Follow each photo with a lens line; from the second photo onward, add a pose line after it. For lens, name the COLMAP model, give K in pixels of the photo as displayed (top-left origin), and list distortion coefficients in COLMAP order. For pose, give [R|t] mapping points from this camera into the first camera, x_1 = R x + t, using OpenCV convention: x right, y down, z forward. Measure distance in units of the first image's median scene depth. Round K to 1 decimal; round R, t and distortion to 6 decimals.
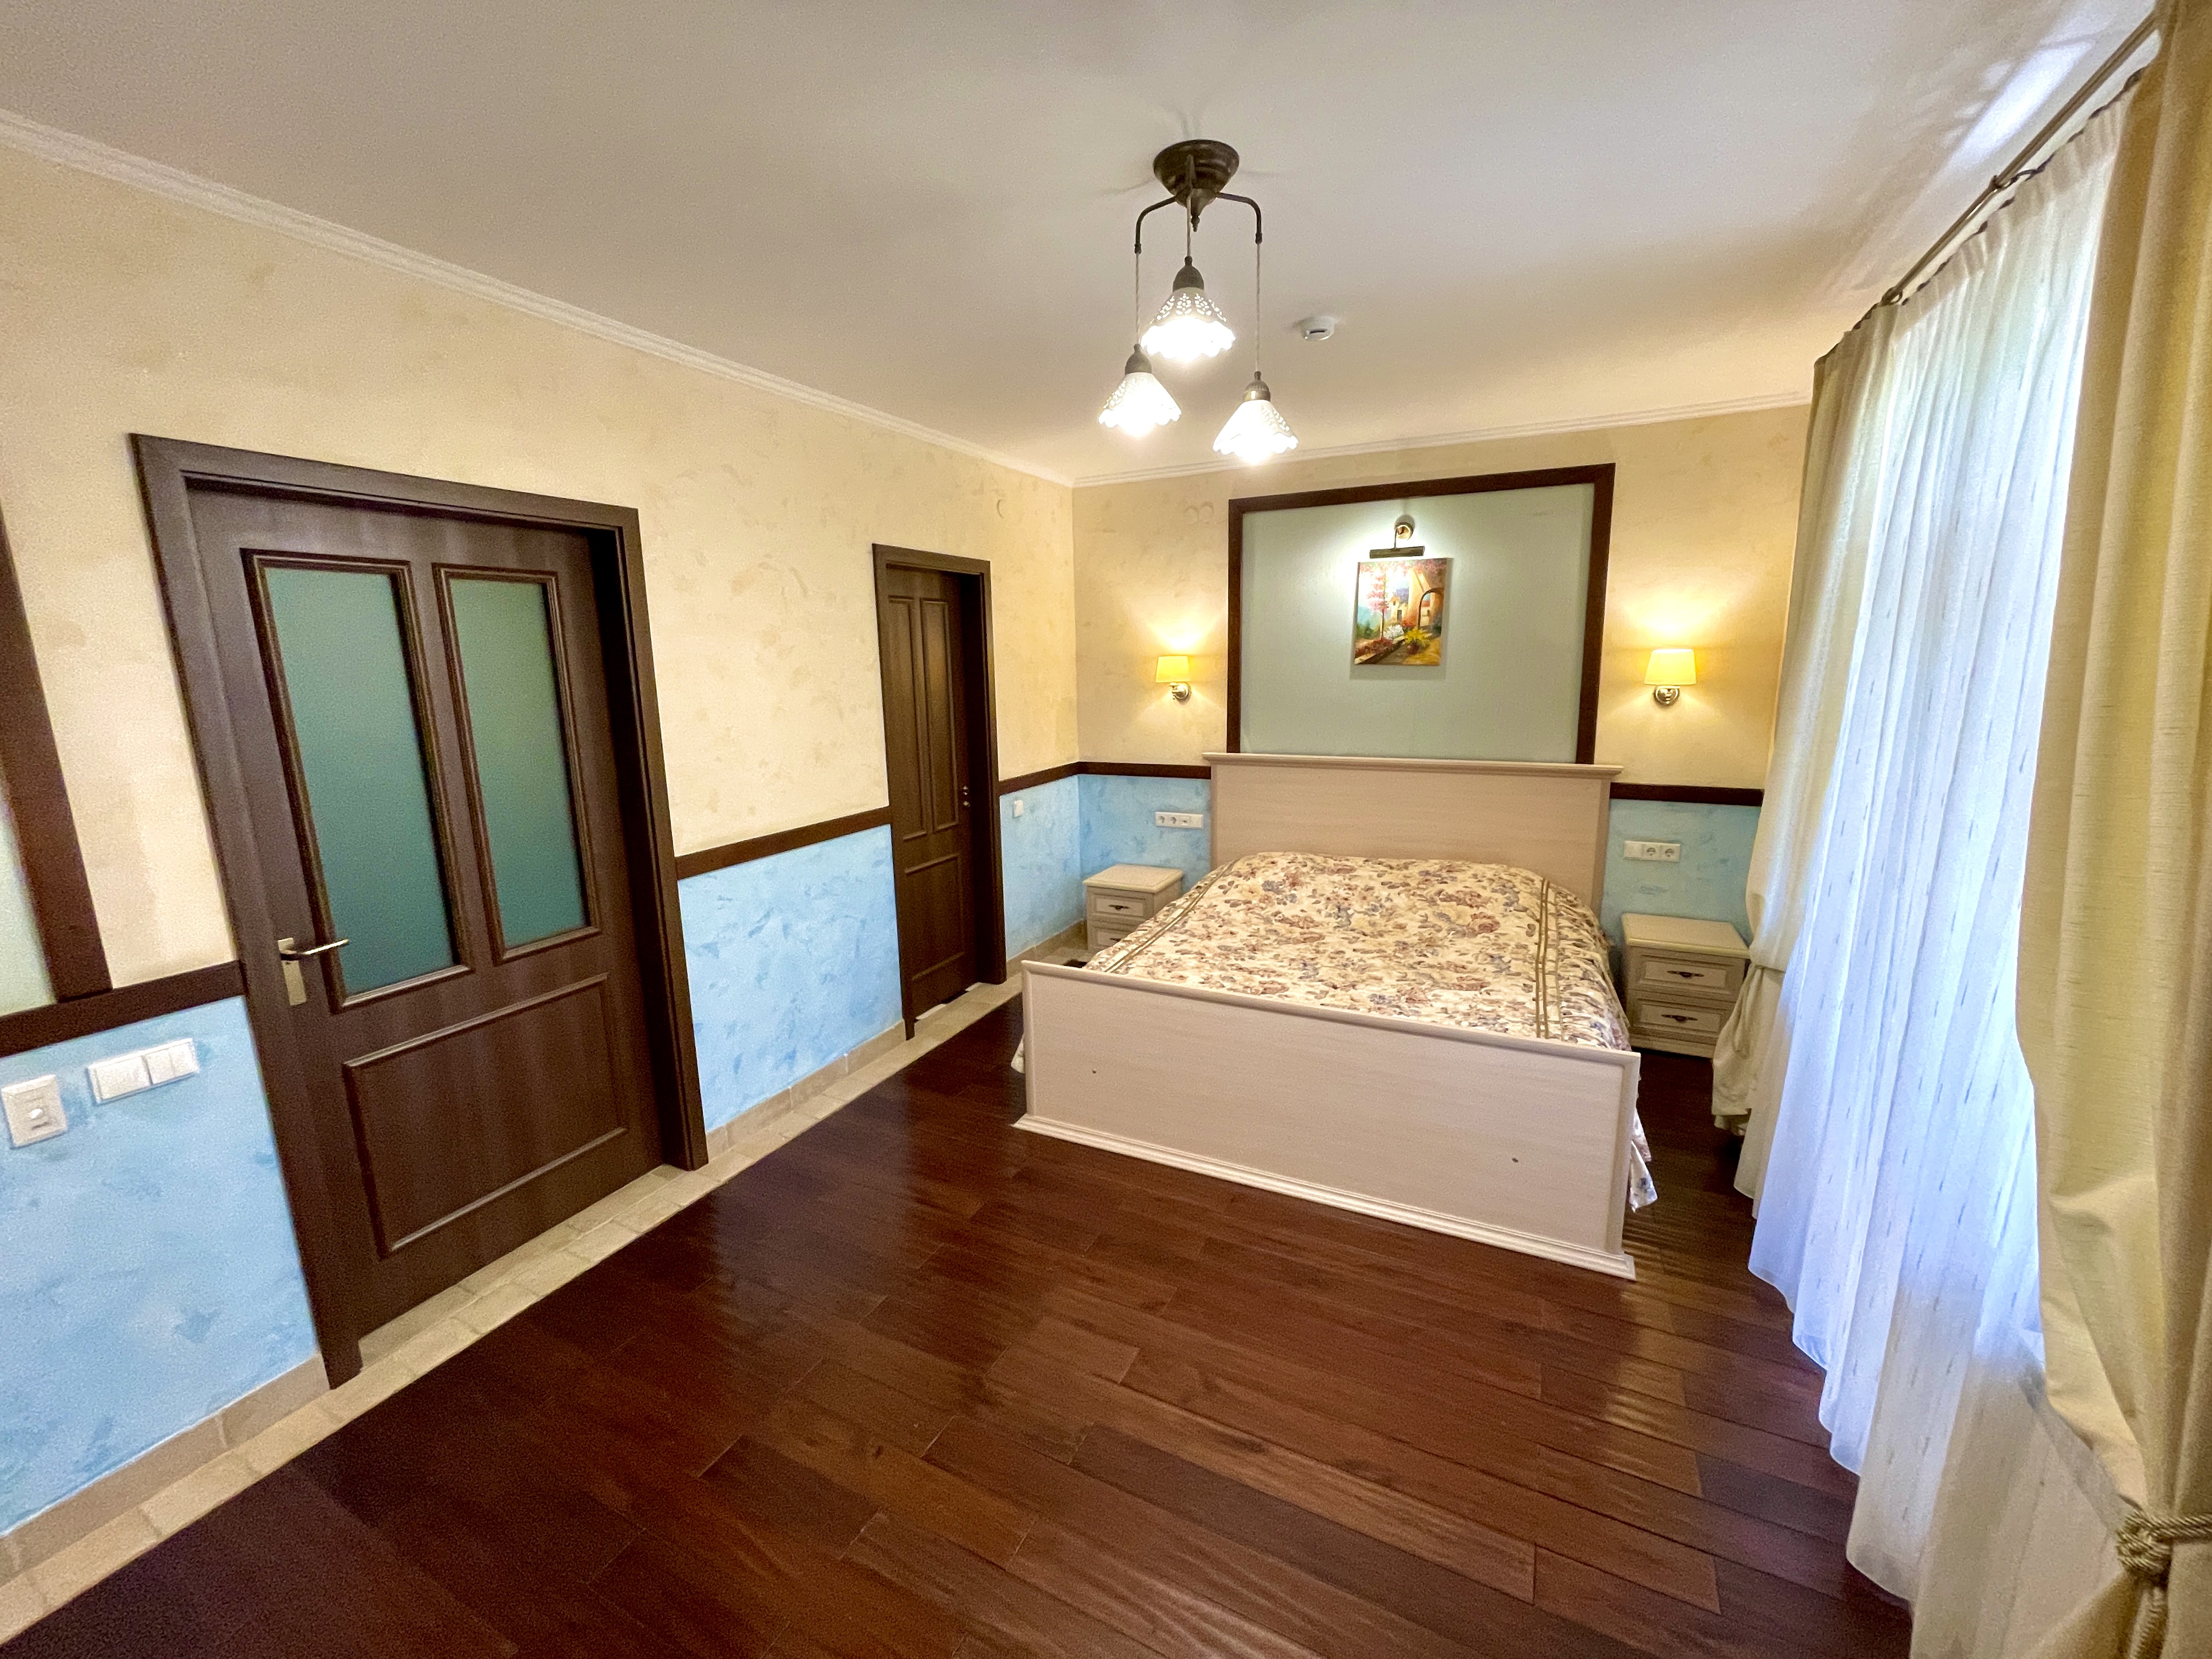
lens RADIAL K [[890.9, 0, 1108.1], [0, 890.9, 824.5], [0, 0, 1]] dist [-0.004011, -0.000133]
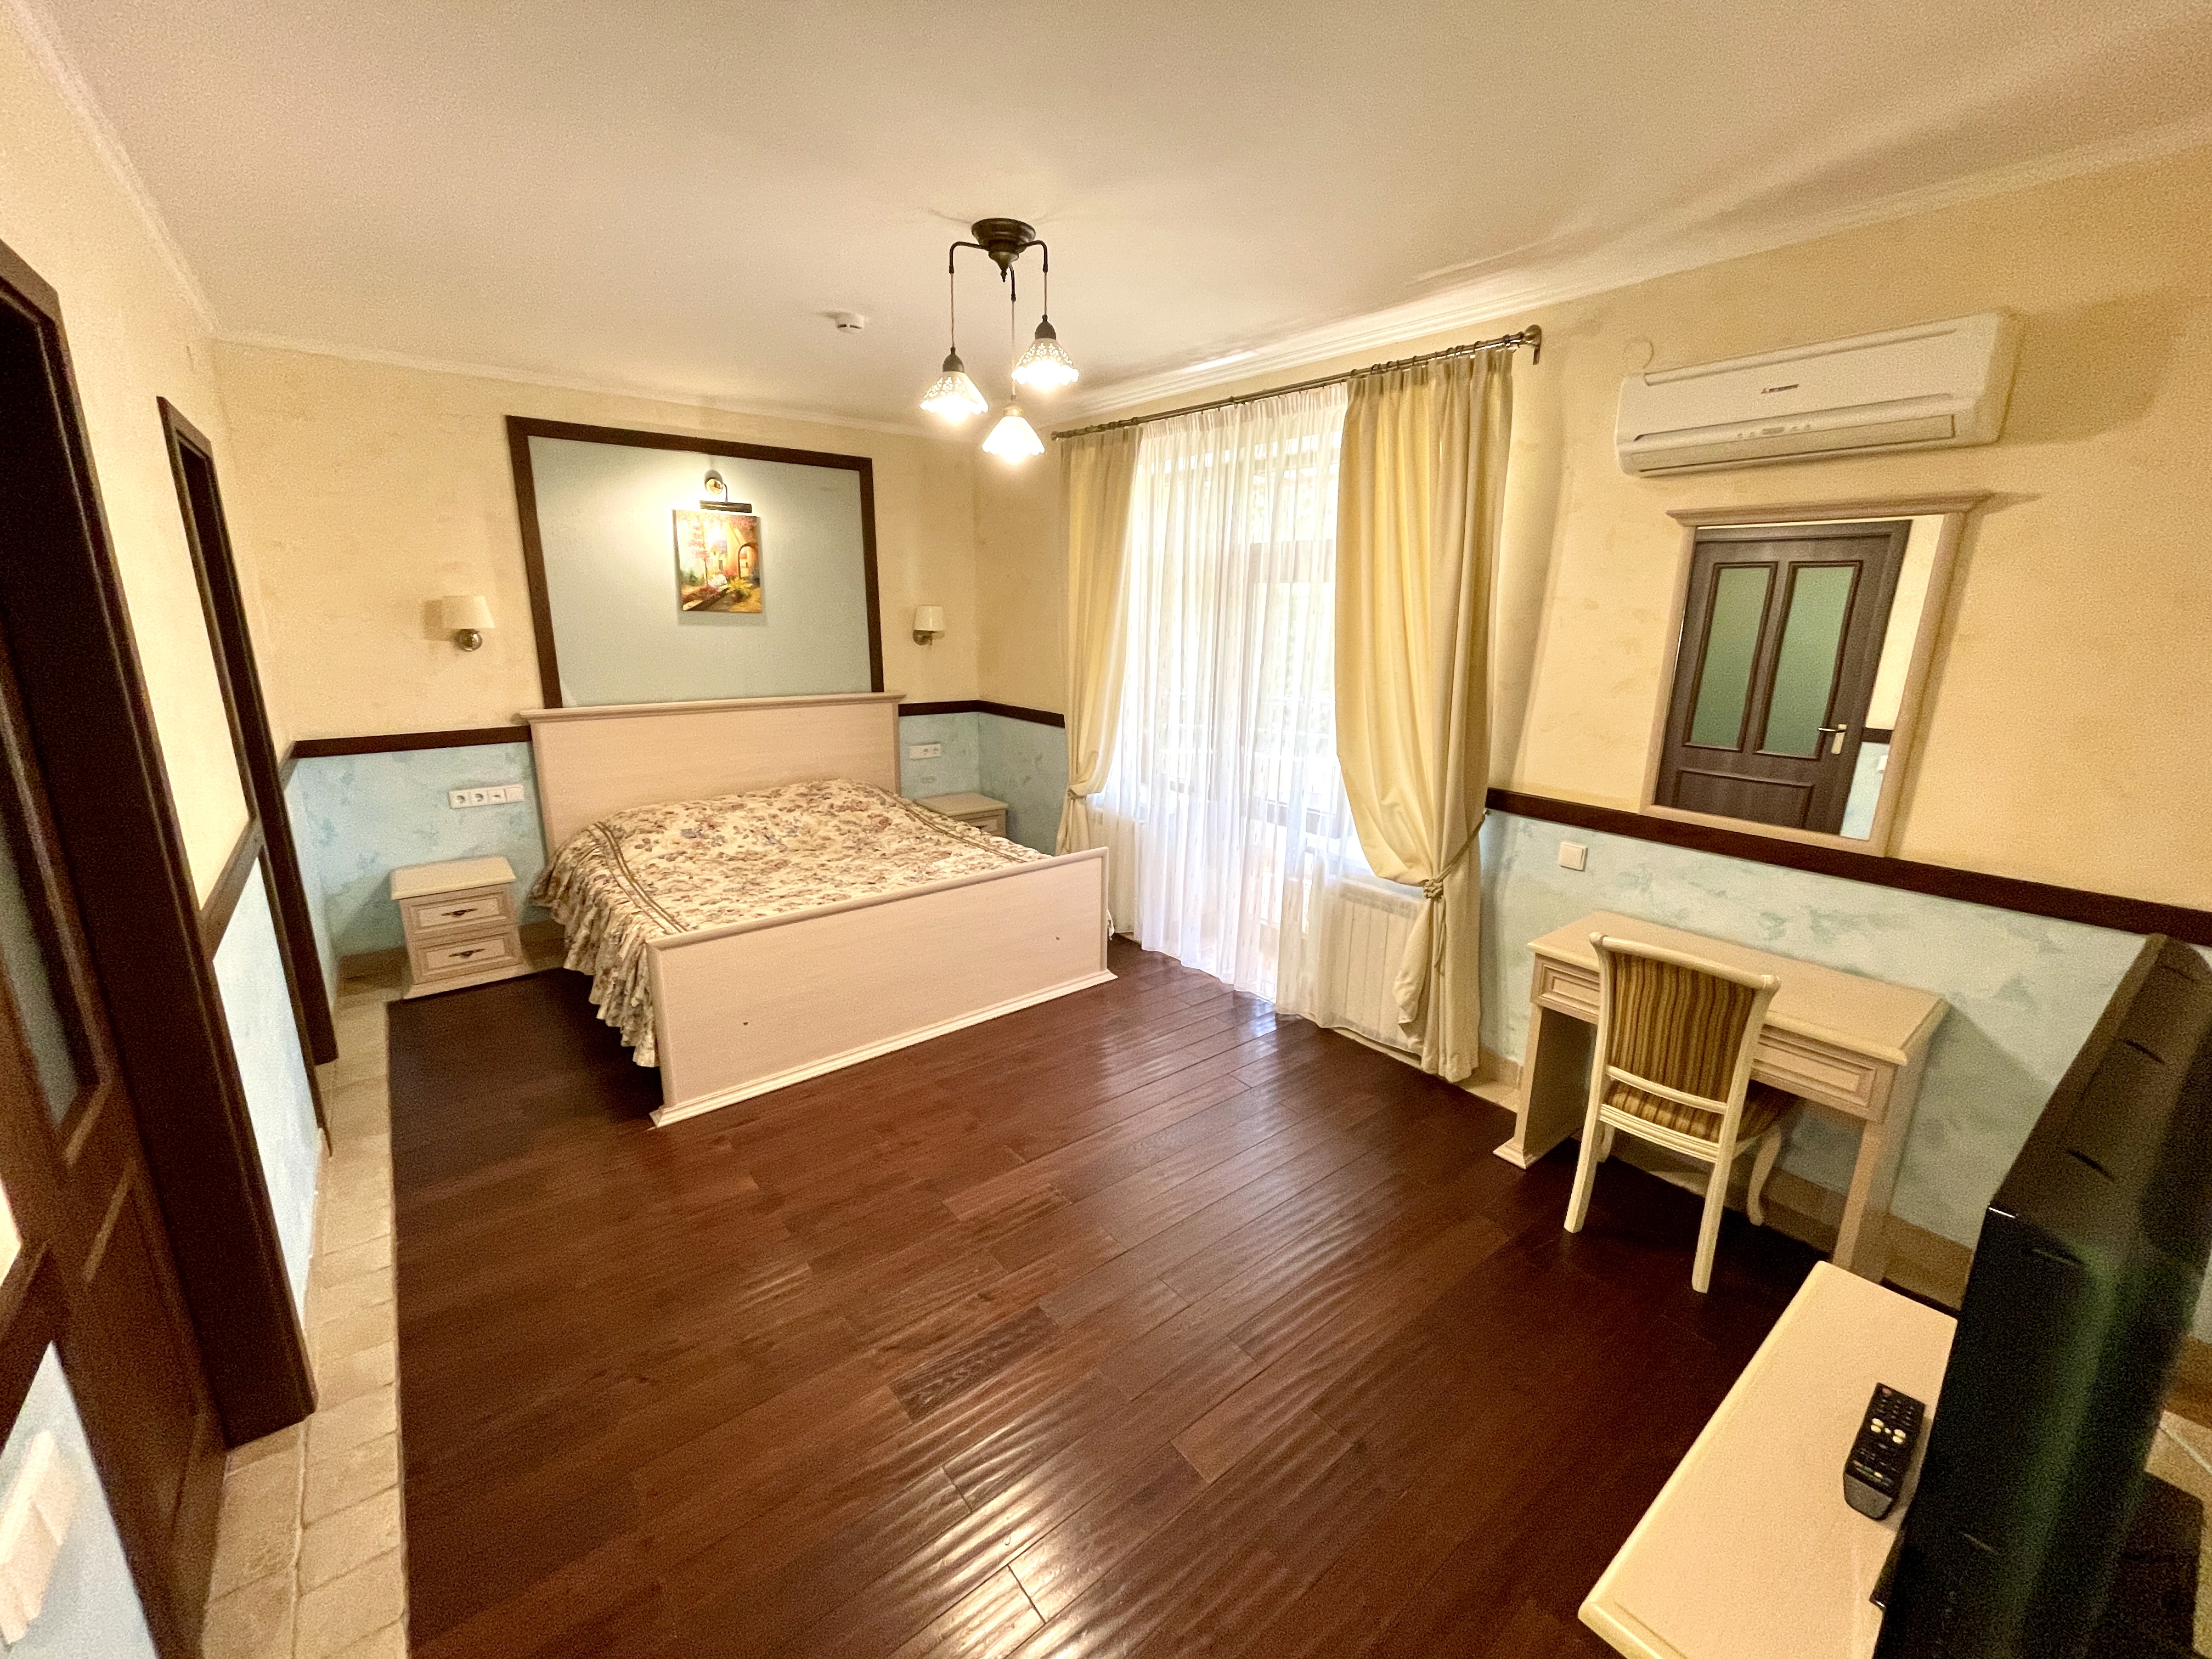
lens RADIAL K [[890.9, 0, 1108.1], [0, 890.9, 824.5], [0, 0, 1]] dist [-0.004011, -0.000133]
pose [[0.413211, -0.194194, 0.889689, -0.547544], [0.147482, 0.978370, 0.145053, -0.018028], [-0.898613, 0.071276, 0.432913, 0.154779]]
